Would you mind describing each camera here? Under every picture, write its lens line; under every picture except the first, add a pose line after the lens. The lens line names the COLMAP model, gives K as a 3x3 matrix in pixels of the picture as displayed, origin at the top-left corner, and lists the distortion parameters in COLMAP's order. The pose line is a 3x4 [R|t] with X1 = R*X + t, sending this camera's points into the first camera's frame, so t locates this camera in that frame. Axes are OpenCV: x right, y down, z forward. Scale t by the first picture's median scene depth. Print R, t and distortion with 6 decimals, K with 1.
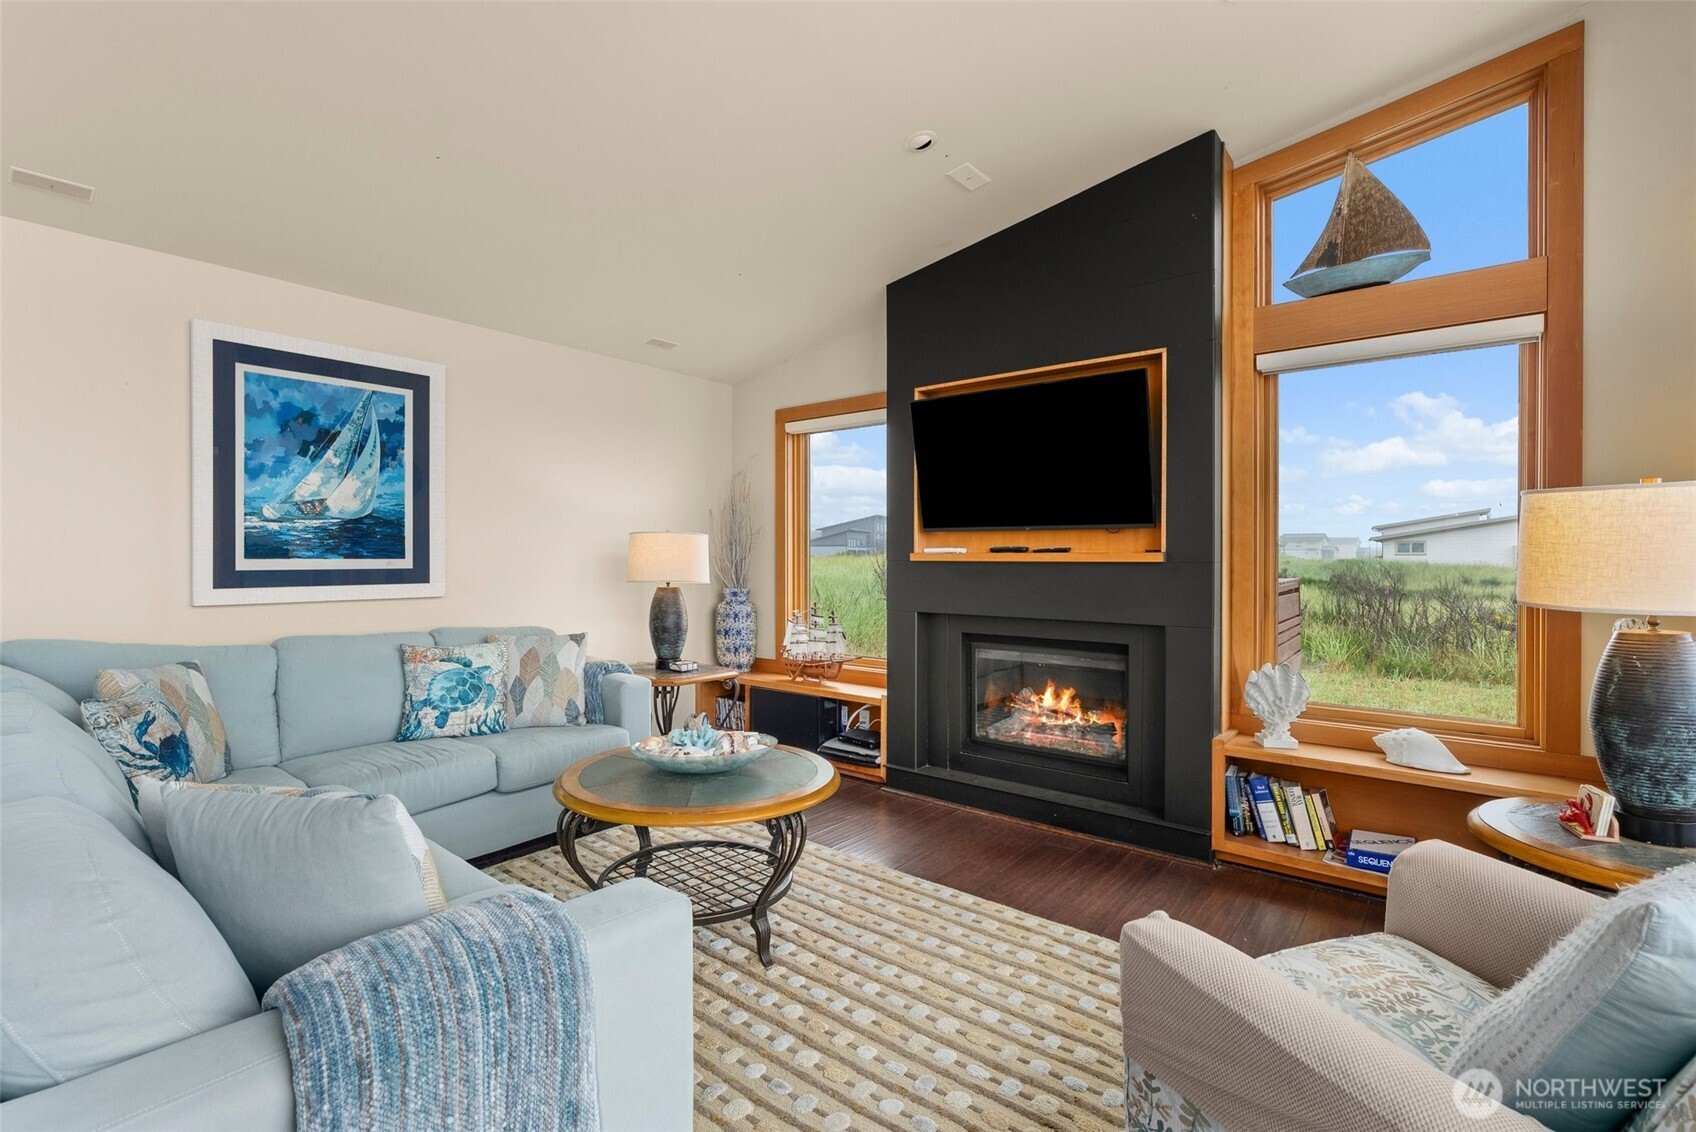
lens RADIAL K [[768.0, 0, 853.3], [0, 768.0, 560.6], [0, 0, 1]] dist [-0.010042, 0.002941]
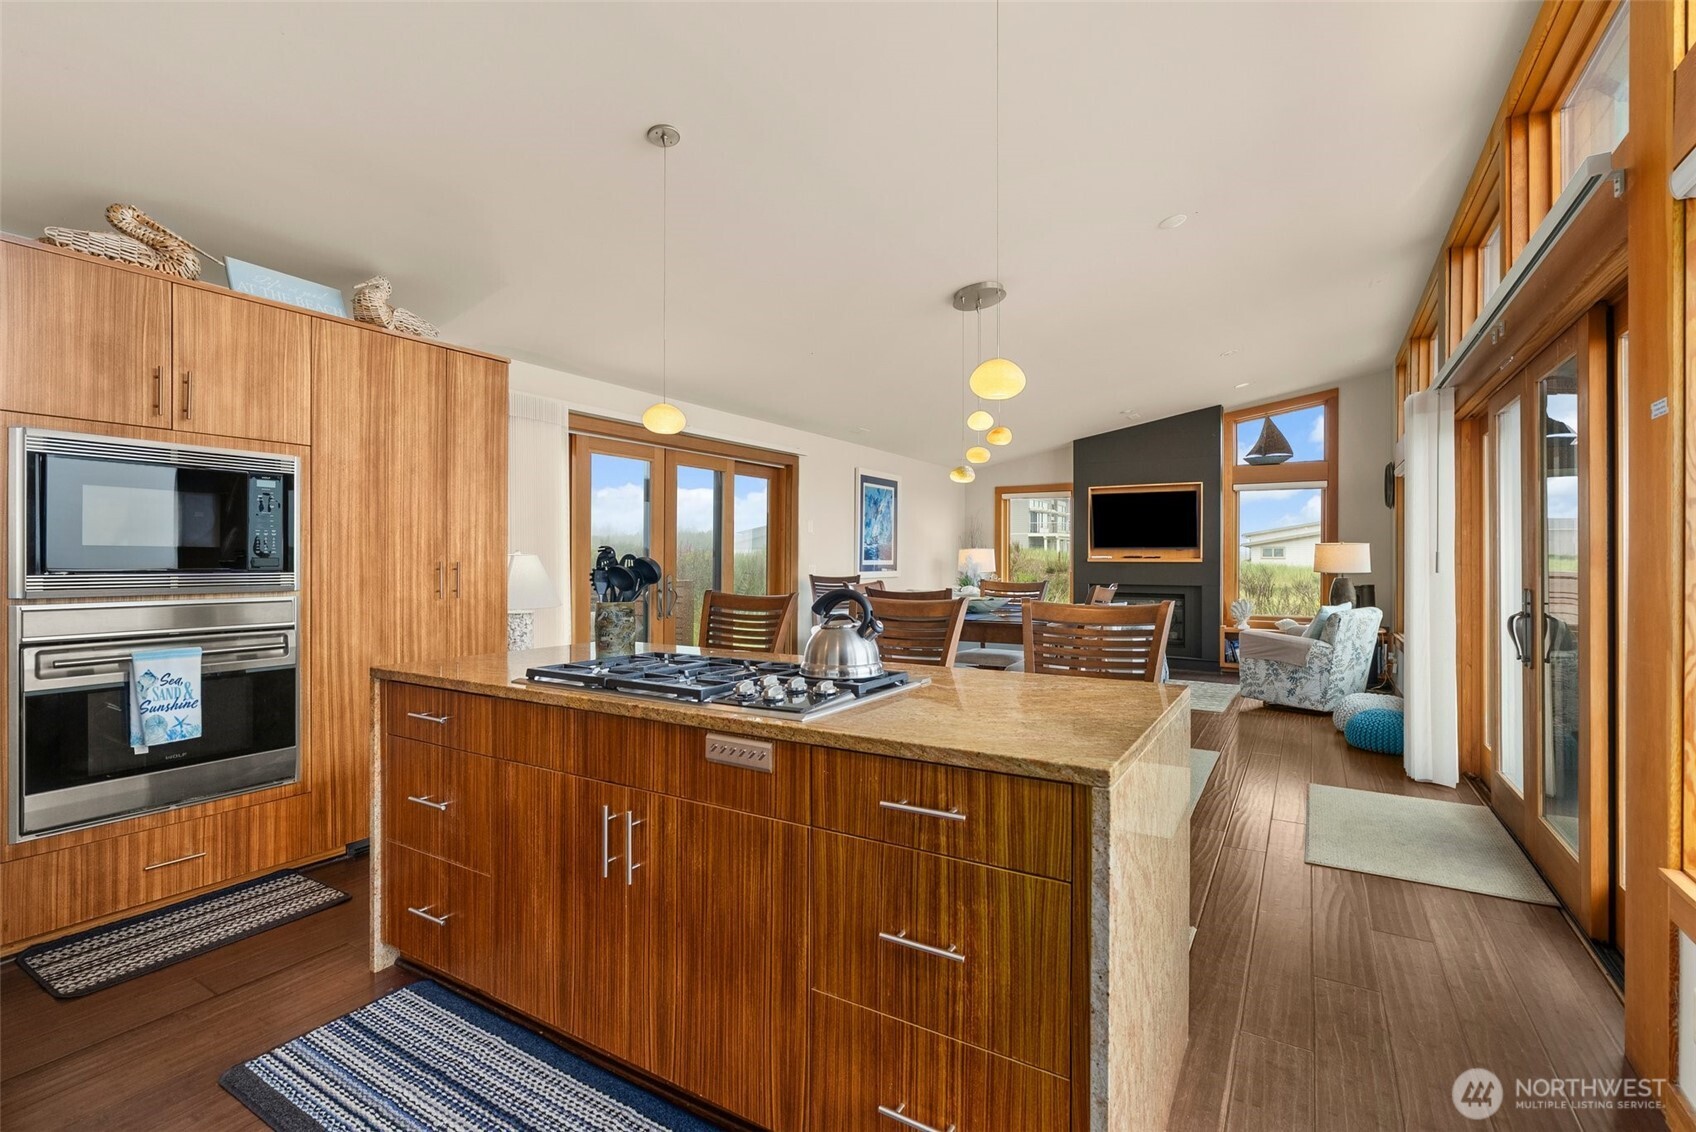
lens RADIAL K [[768.0, 0, 853.3], [0, 768.0, 560.6], [0, 0, 1]] dist [-0.010042, 0.002941]
pose [[0.991481, 0.002261, 0.130235, -1.073084], [-0.001821, 0.999992, -0.003499, 0.008102], [-0.130242, 0.003232, 0.991477, -1.395949]]
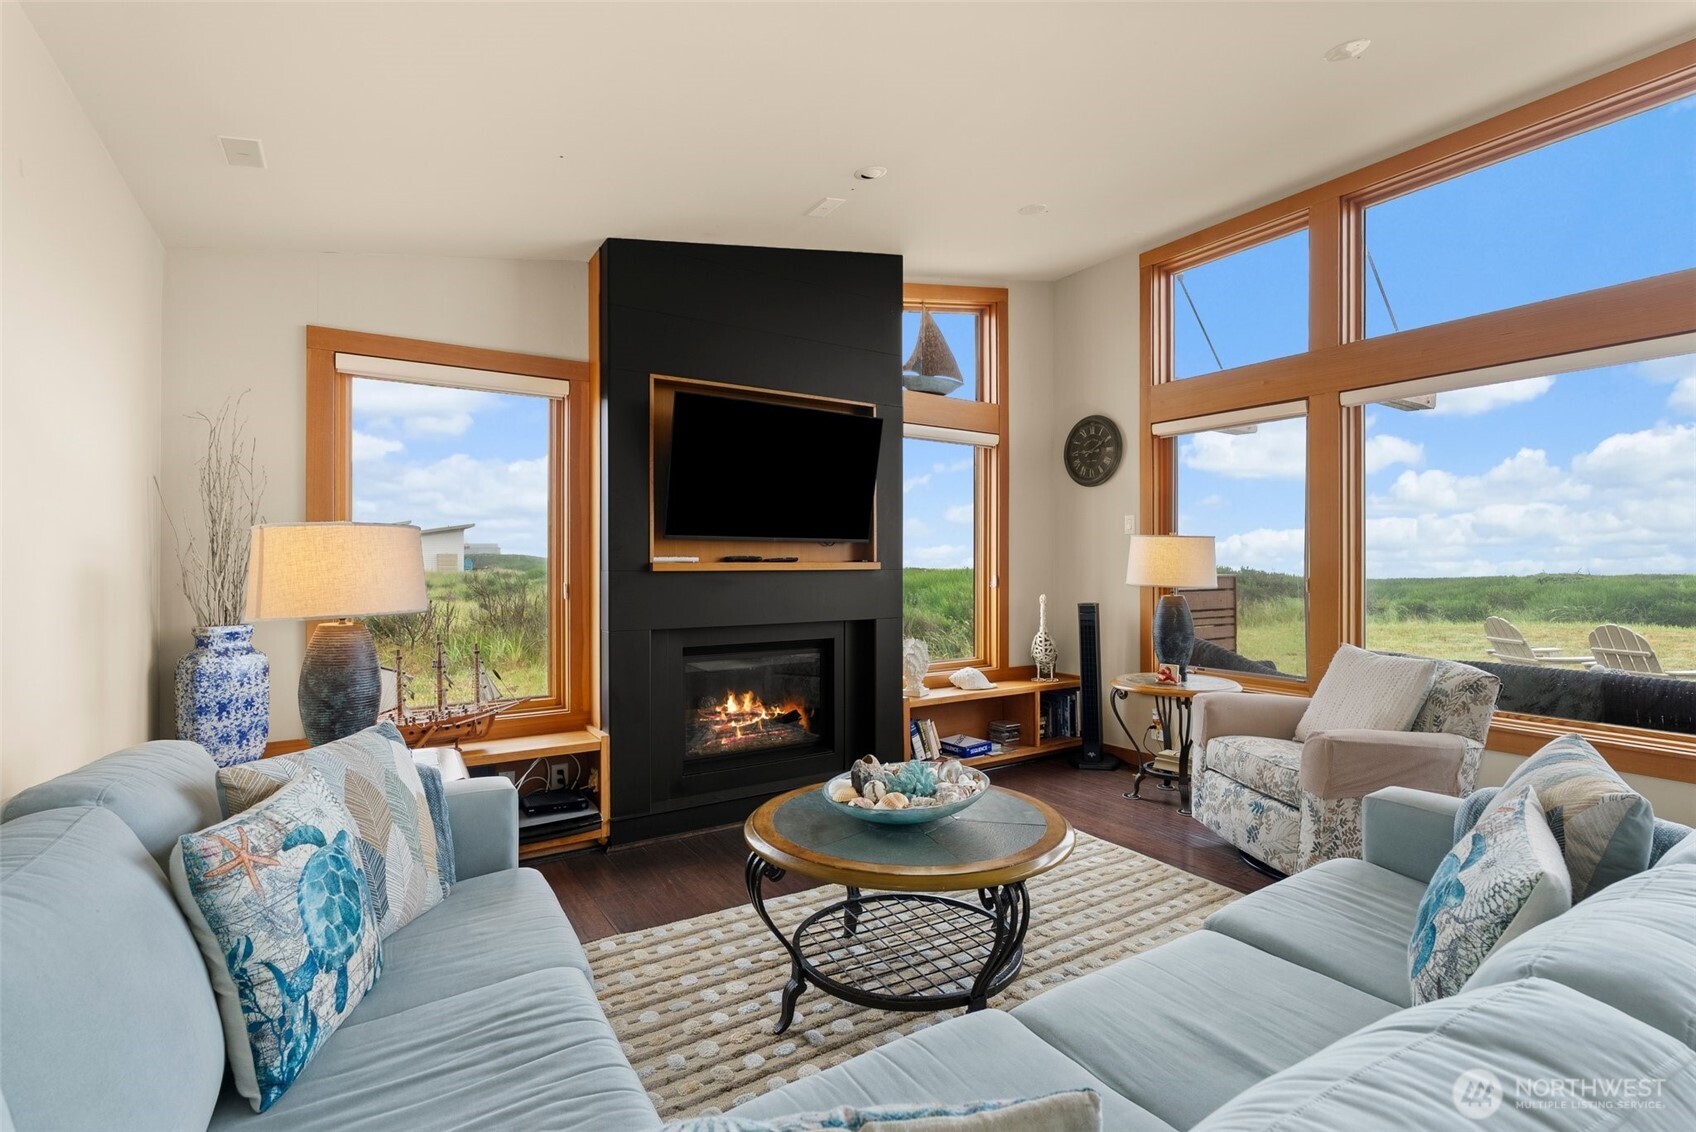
lens RADIAL K [[773.4, 0, 852.6], [0, 773.4, 551.6], [0, 0, 1]] dist [-0.006007, 0.001830]
pose [[0.315365, 0.010211, 0.948916, -0.791980], [0.006043, 0.999900, -0.012768, -0.011064], [-0.948951, 0.009761, 0.315271, 0.584847]]
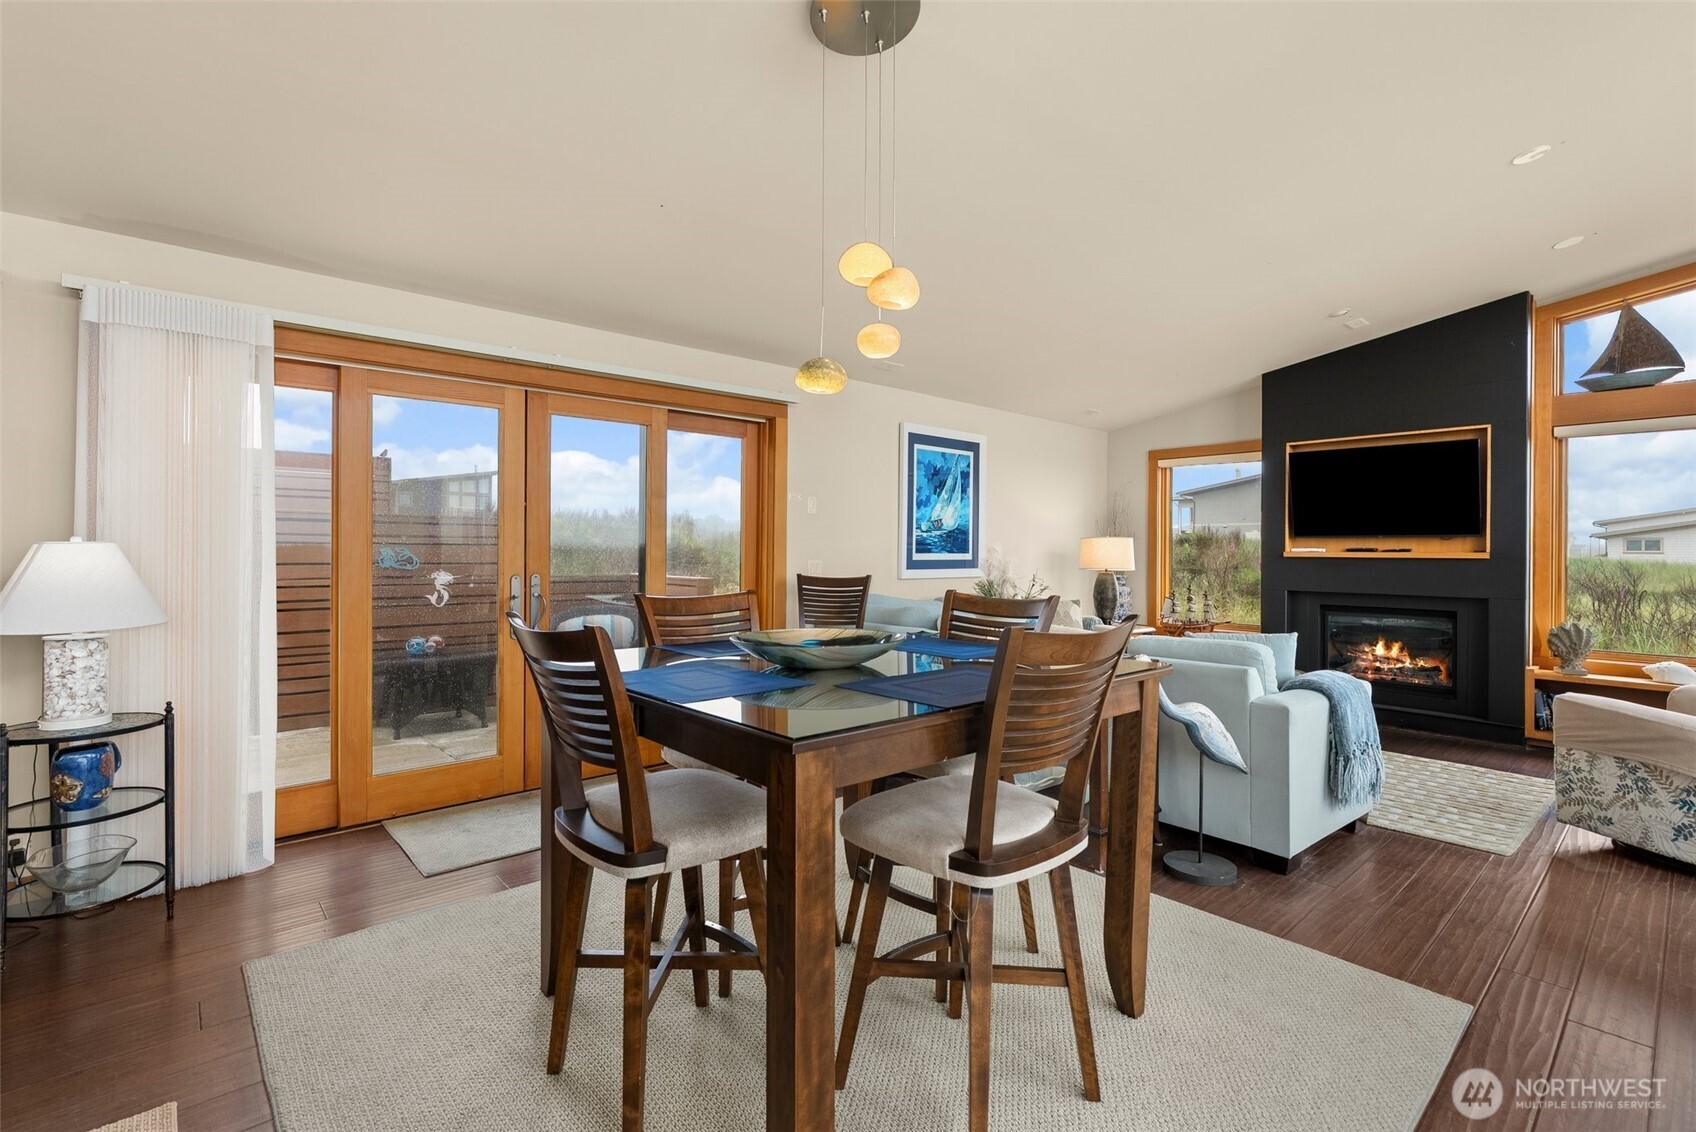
lens RADIAL K [[773.4, 0, 852.6], [0, 773.4, 551.6], [0, 0, 1]] dist [-0.006007, 0.001830]
pose [[0.986095, 0.005283, -0.166100, -0.591825], [-0.006137, 0.999970, -0.004631, 0.002902], [0.166070, 0.005586, 0.986098, -0.749541]]
